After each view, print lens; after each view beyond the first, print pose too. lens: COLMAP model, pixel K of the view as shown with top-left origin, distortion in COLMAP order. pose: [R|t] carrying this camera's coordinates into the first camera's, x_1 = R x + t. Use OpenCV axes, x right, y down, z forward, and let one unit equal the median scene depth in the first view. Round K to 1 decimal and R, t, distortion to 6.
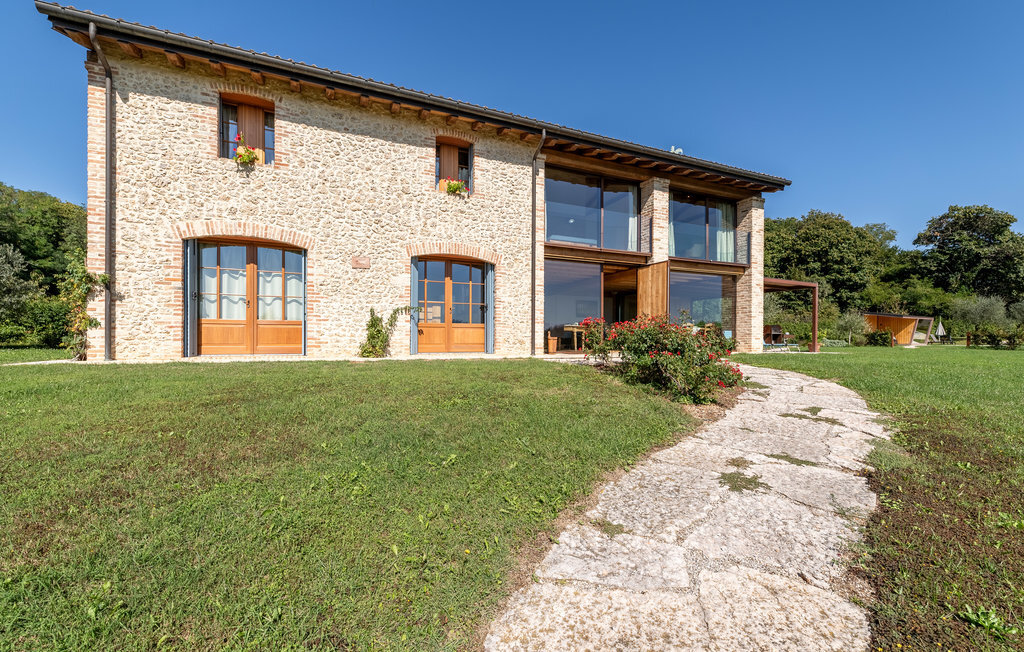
lens RADIAL K [[419.0, 0, 513.4], [0, 419.0, 310.0], [0, 0, 1]] dist [-0.000721, -0.000100]
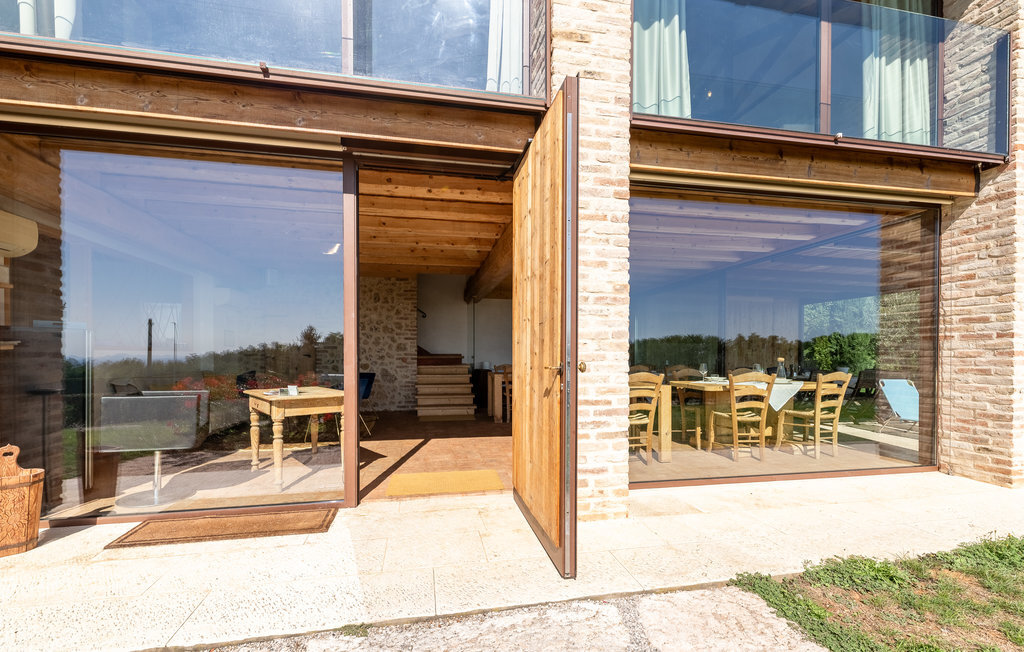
lens RADIAL K [[434.6, 0, 512.0], [0, 434.6, 326.0], [0, 0, 1]] dist [-0.001847, -0.000507]
pose [[0.971729, 0.000133, -0.236101, 0.317497], [0.001530, 0.999975, 0.006860, -0.003485], [0.236096, -0.007028, 0.971704, 0.643662]]
